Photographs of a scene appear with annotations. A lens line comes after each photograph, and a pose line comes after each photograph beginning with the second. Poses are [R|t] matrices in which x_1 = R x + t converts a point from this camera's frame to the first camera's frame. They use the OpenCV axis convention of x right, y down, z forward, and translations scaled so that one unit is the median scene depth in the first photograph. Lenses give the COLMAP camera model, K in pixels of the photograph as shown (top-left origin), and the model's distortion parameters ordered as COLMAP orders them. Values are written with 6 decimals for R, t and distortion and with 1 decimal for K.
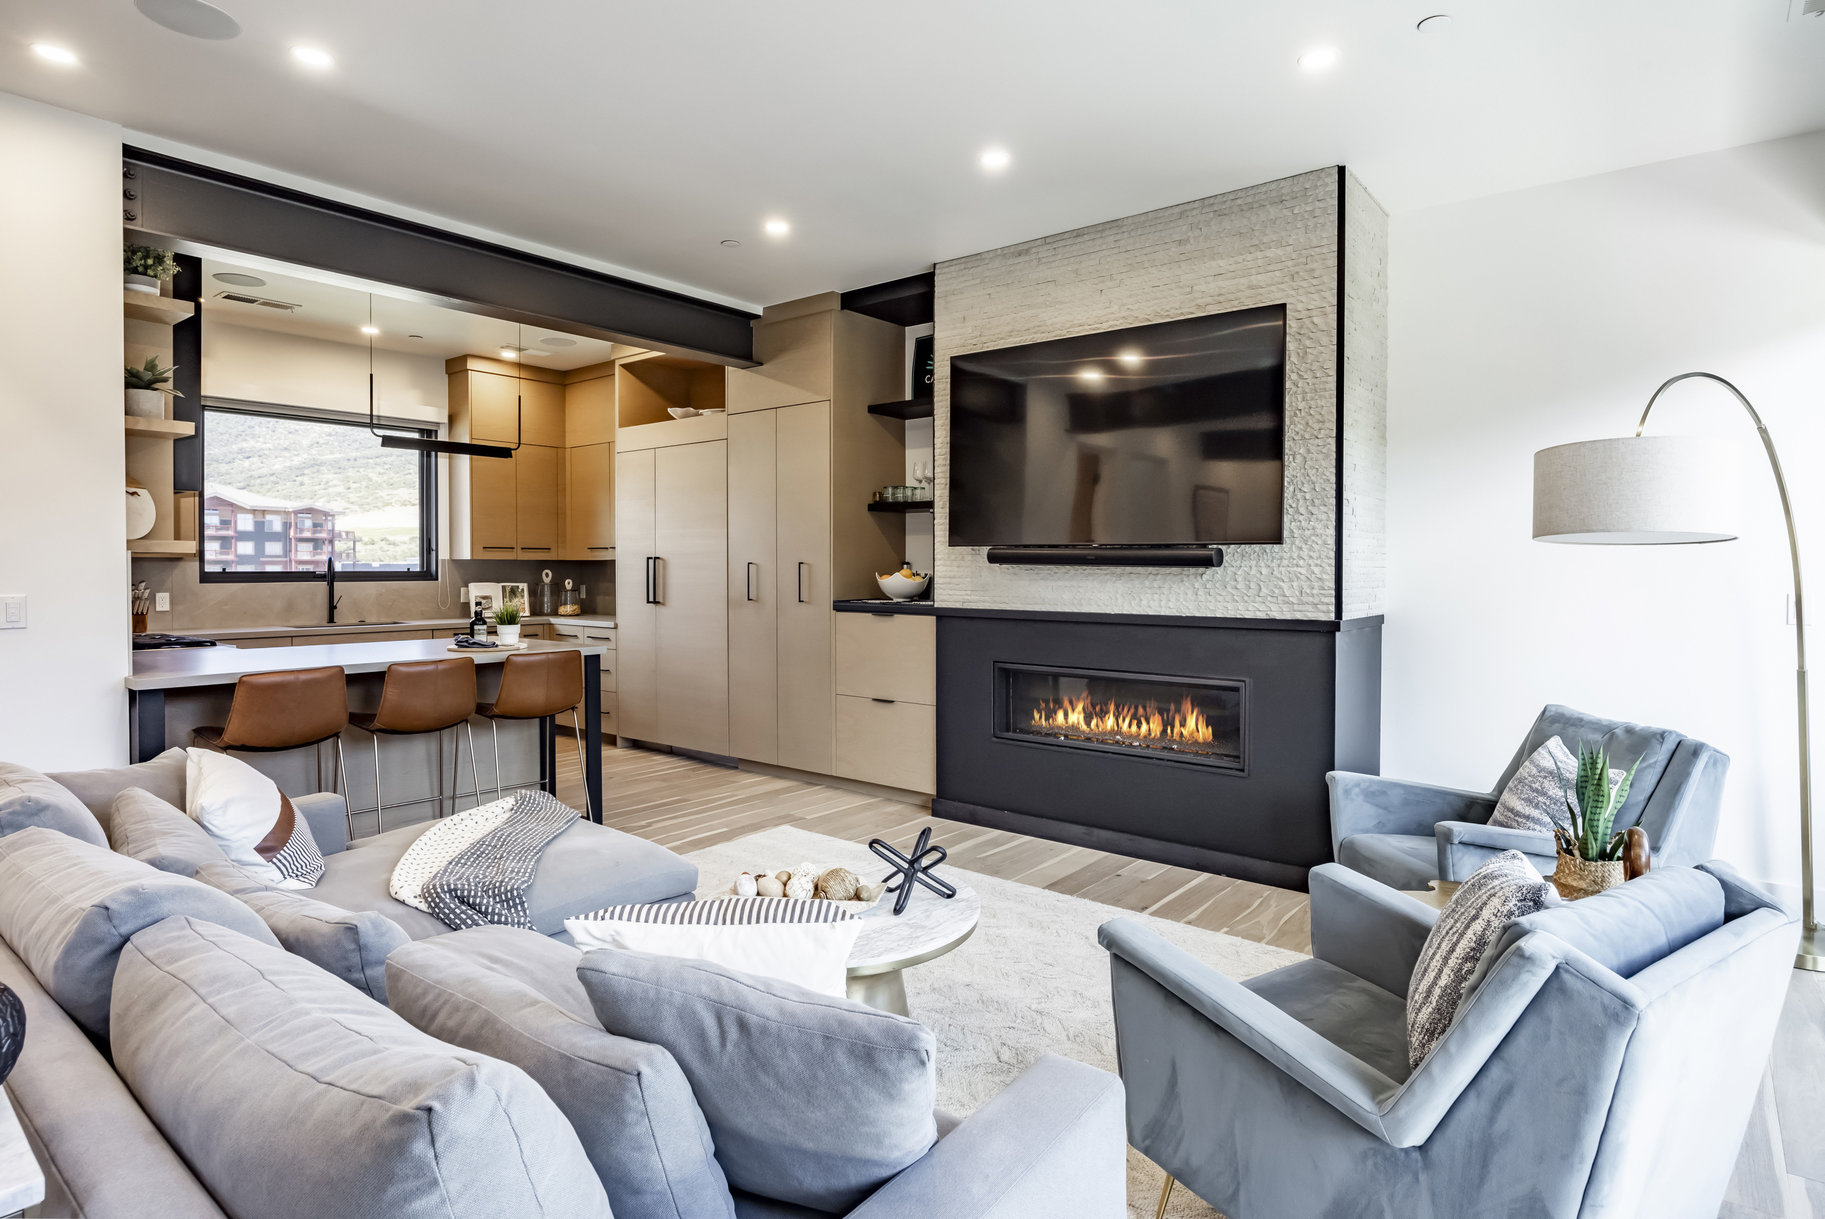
lens RADIAL K [[960.9, 0, 937.3], [0, 960.9, 581.1], [0, 0, 1]] dist [-0.004448, -0.000174]
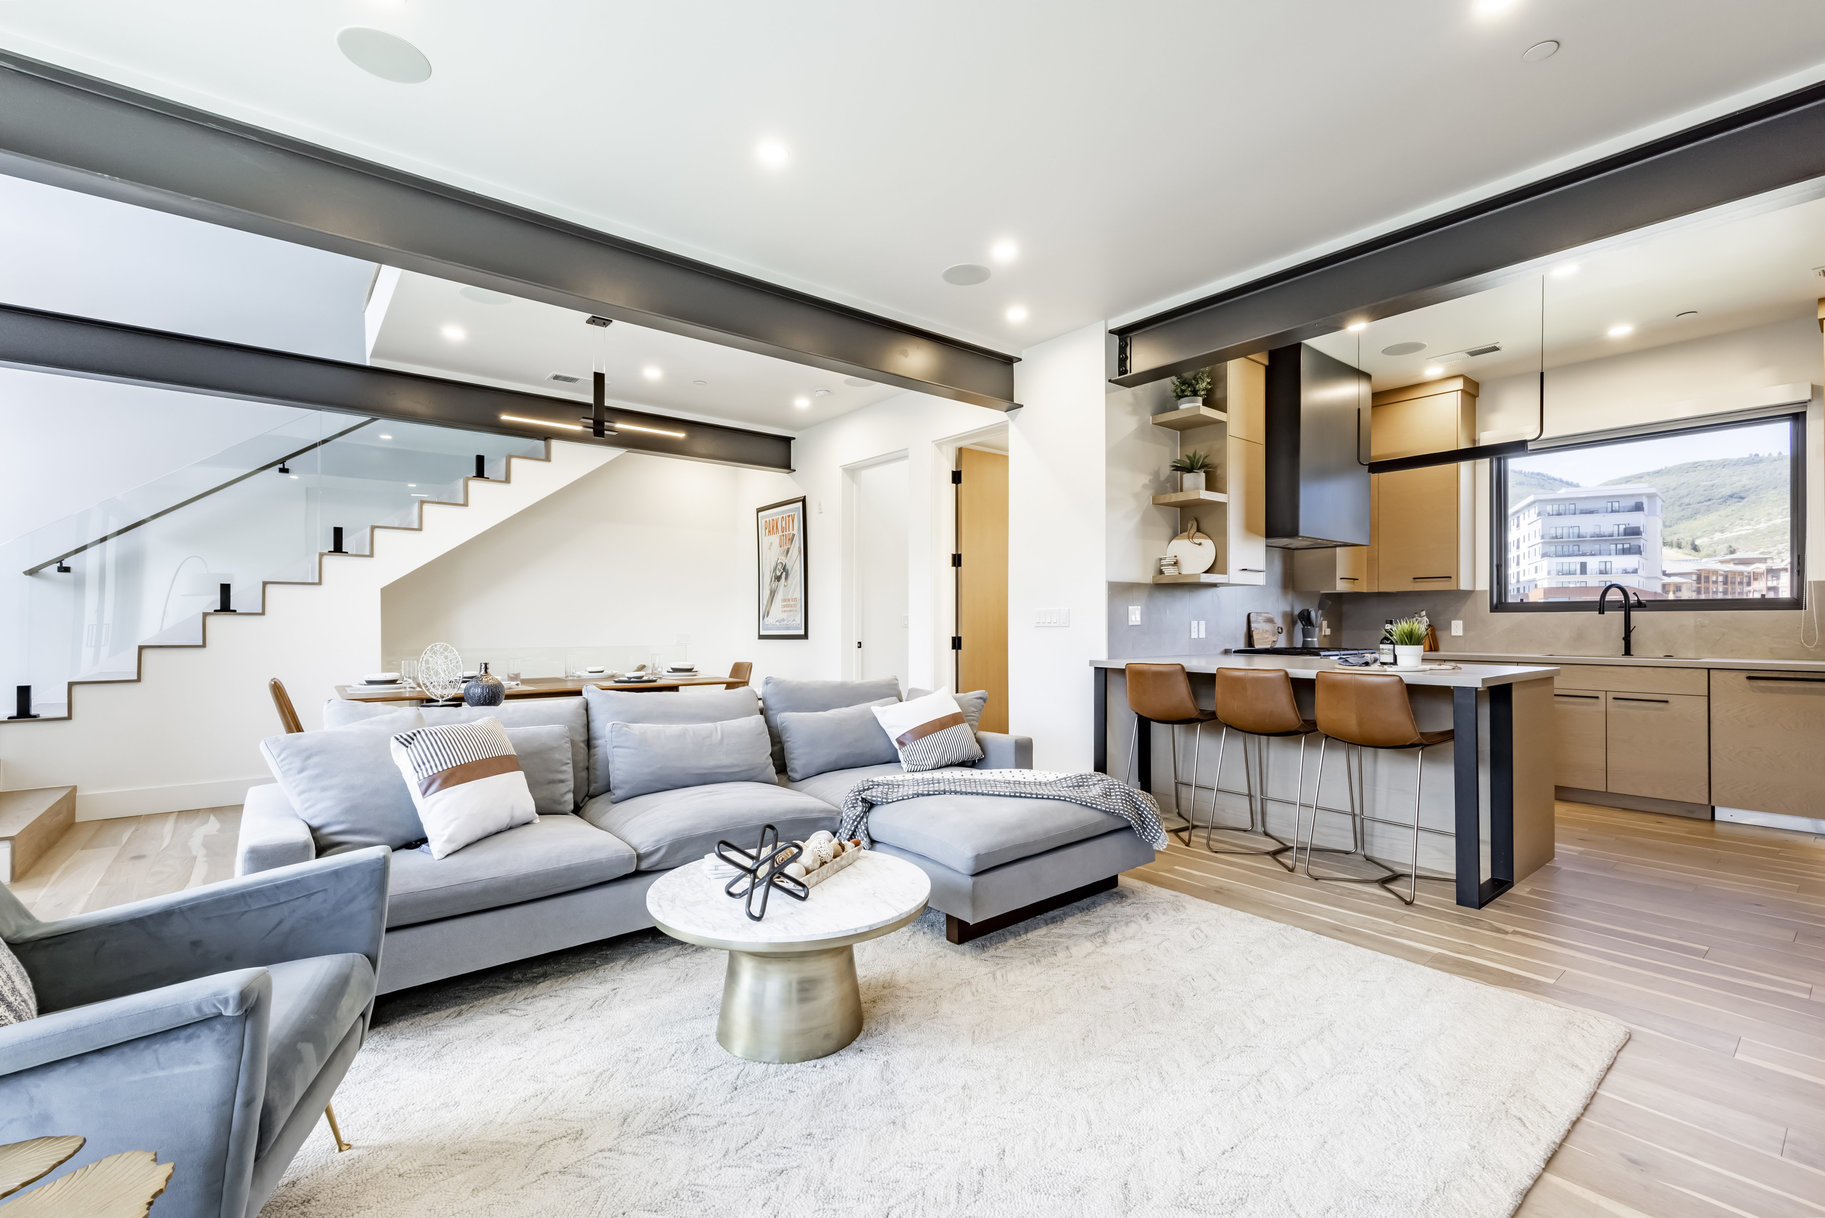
lens RADIAL K [[786.0, 0, 917.0], [0, 786.0, 620.8], [0, 0, 1]] dist [0.002705, 0.000310]
pose [[-0.216093, -0.004536, -0.976362, 0.397399], [-0.015778, 0.999875, -0.001154, 0.033063], [0.976245, 0.015155, -0.216137, 0.753850]]
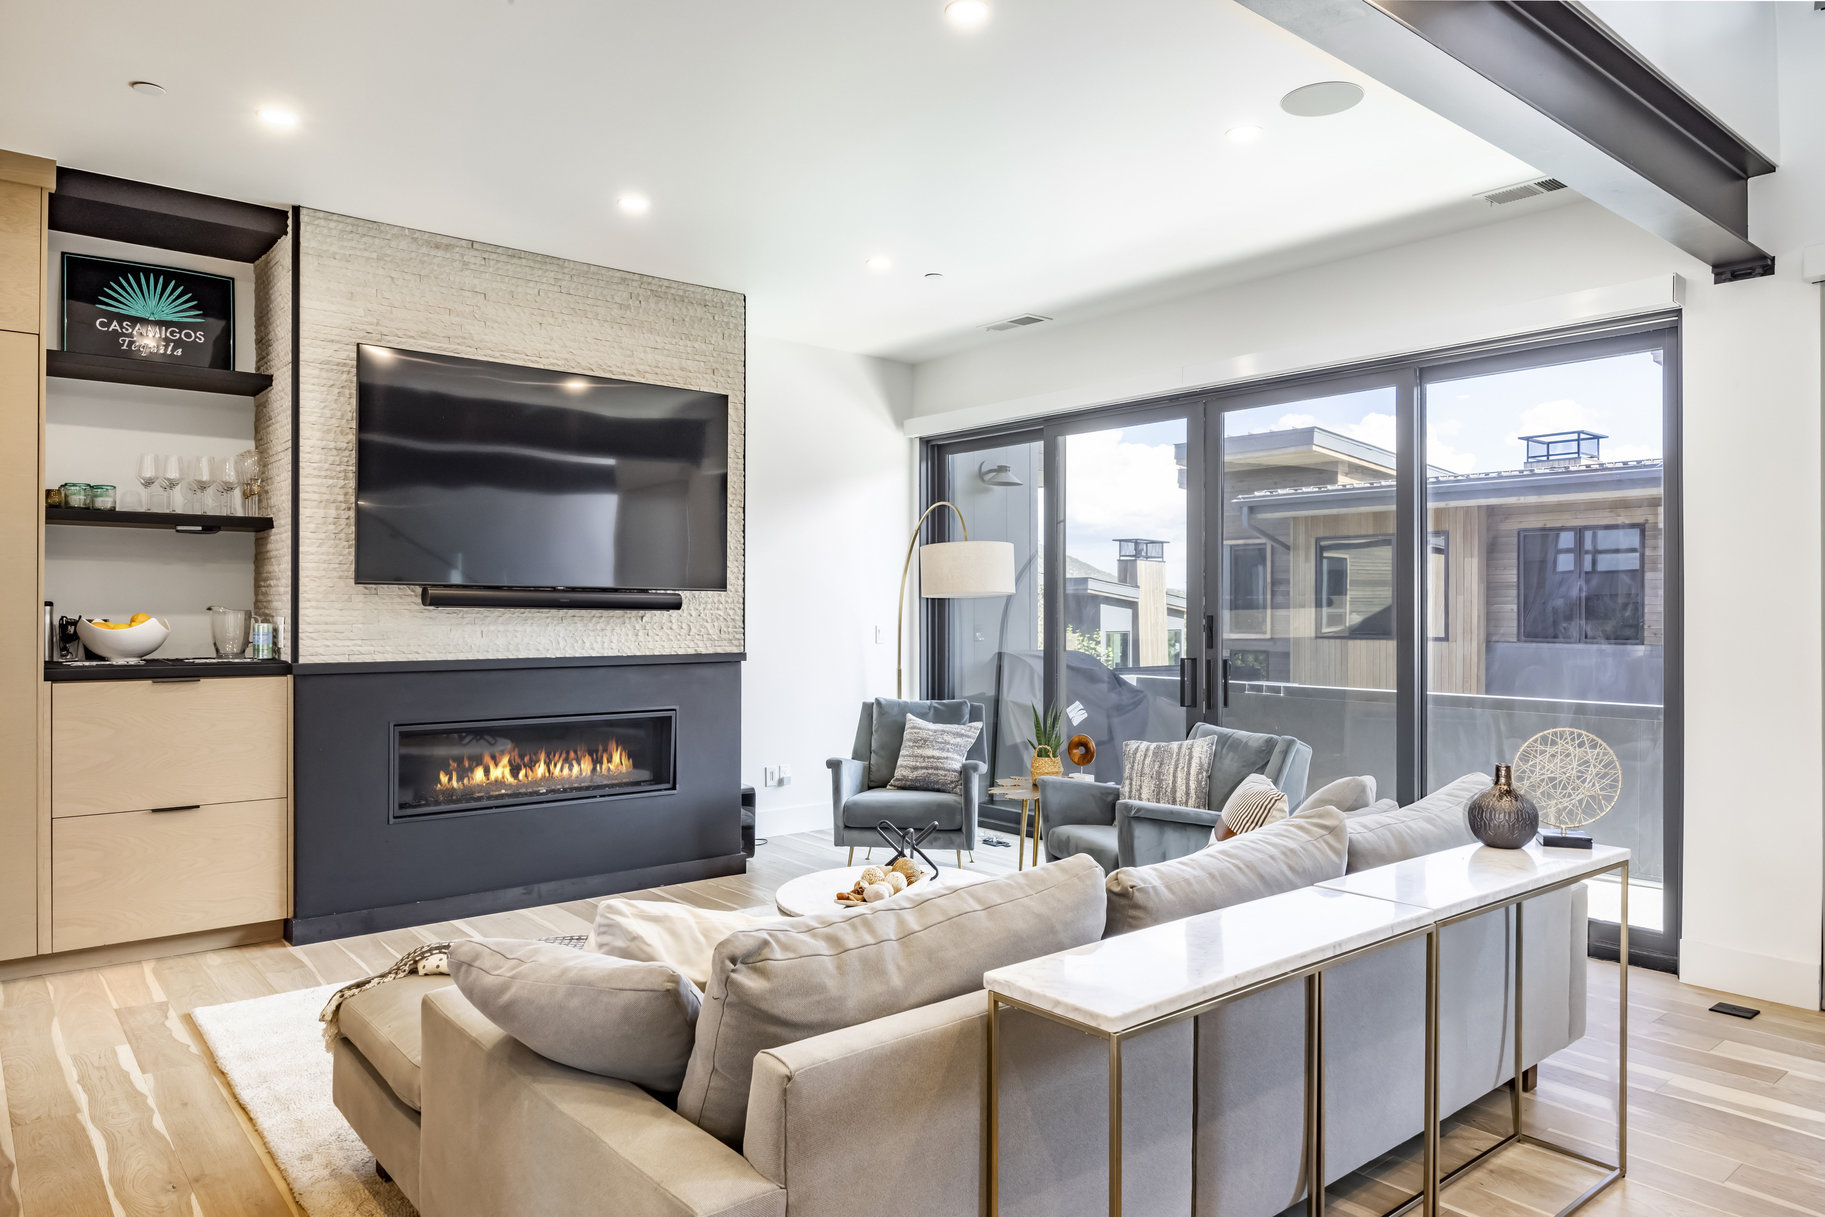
lens RADIAL K [[1179.5, 0, 909.3], [0, 1179.5, 606.5], [0, 0, 1]] dist [-0.002309, 0.001493]
pose [[0.218622, 0.001325, 0.975809, -0.890903], [0.012945, 0.999907, -0.004258, -0.008198], [-0.975724, 0.013563, 0.218584, 0.376886]]
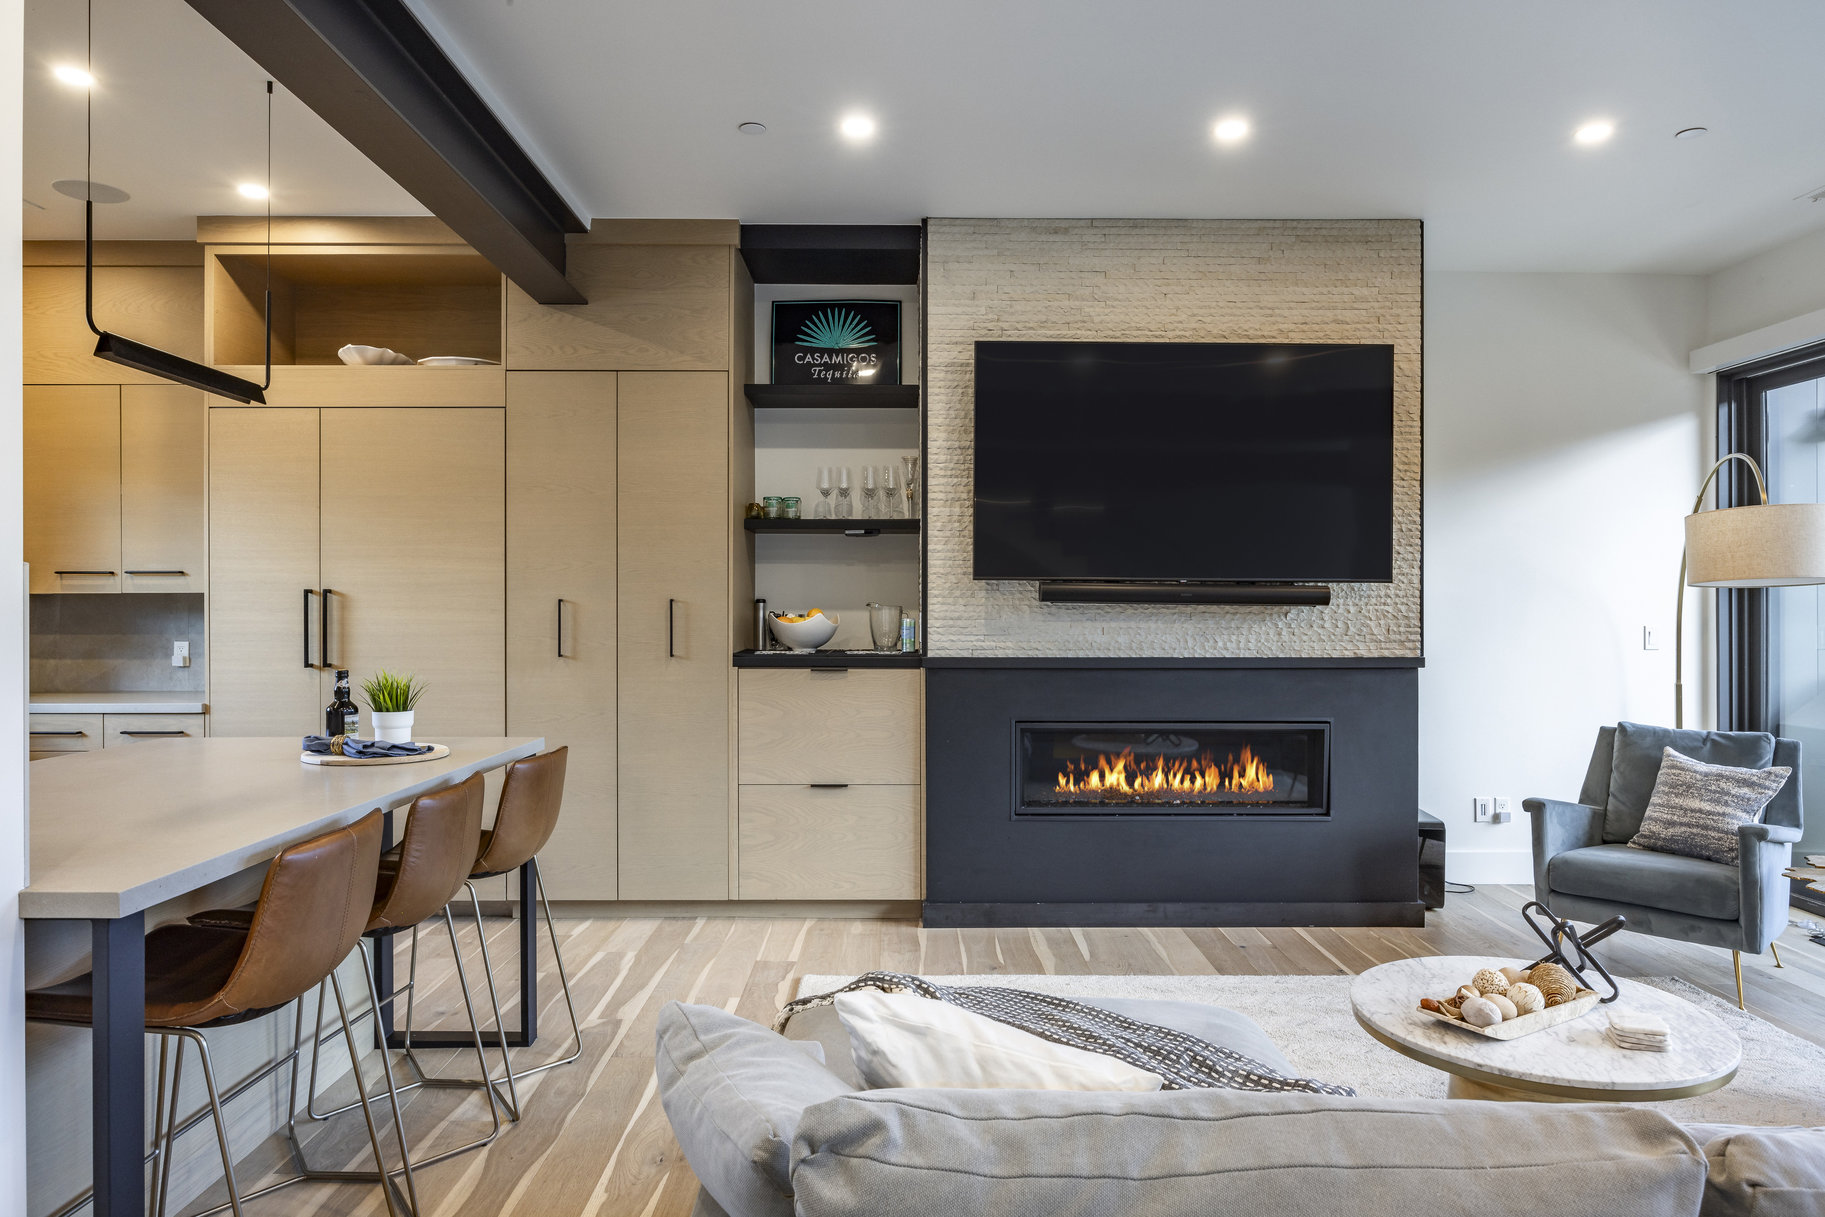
lens RADIAL K [[1134.1, 0, 912.5], [0, 1134.1, 608.5], [0, 0, 1]] dist [-0.001749, 0.000733]
pose [[0.782986, -0.001346, 0.622038, -0.655038], [0.009823, 0.999900, -0.010202, -0.003500], [-0.621962, 0.014098, 0.782920, 0.323340]]
